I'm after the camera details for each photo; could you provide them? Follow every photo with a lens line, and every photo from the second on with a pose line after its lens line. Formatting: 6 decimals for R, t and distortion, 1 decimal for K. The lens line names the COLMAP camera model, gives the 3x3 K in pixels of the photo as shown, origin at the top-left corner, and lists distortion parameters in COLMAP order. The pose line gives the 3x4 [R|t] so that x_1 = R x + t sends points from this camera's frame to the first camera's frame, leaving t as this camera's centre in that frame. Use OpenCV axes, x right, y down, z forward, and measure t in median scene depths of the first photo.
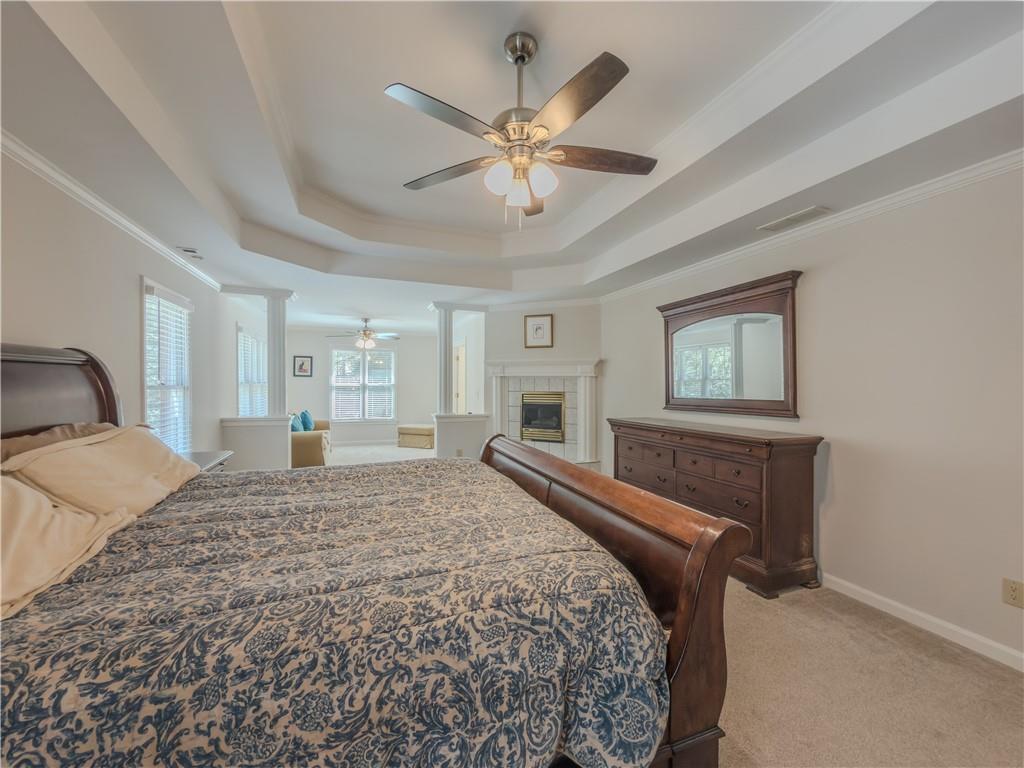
lens RADIAL K [[414.0, 0, 518.8], [0, 414.0, 384.3], [0, 0, 1]] dist [0.000383, 0.000348]
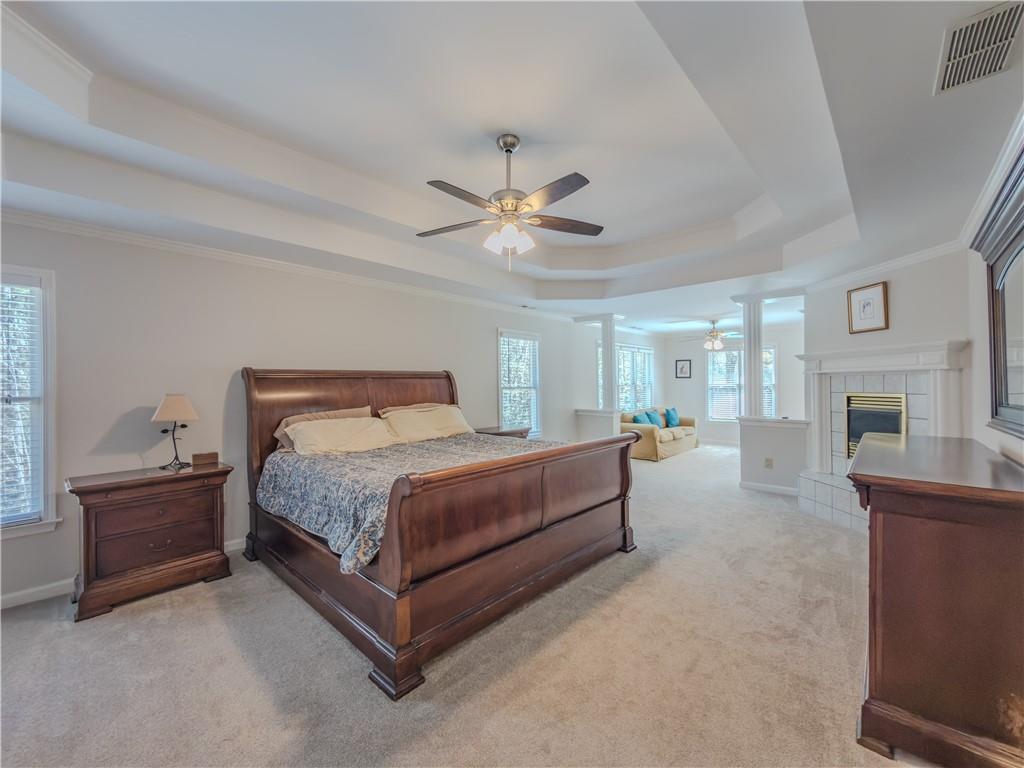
lens RADIAL K [[414.0, 0, 514.2], [0, 414.0, 385.0], [0, 0, 1]] dist [0.000383, 0.000348]
pose [[0.445234, -0.007916, -0.895379, 0.401836], [0.008415, 0.999954, -0.004657, 0.001830], [0.895375, -0.005461, 0.445280, 0.127726]]
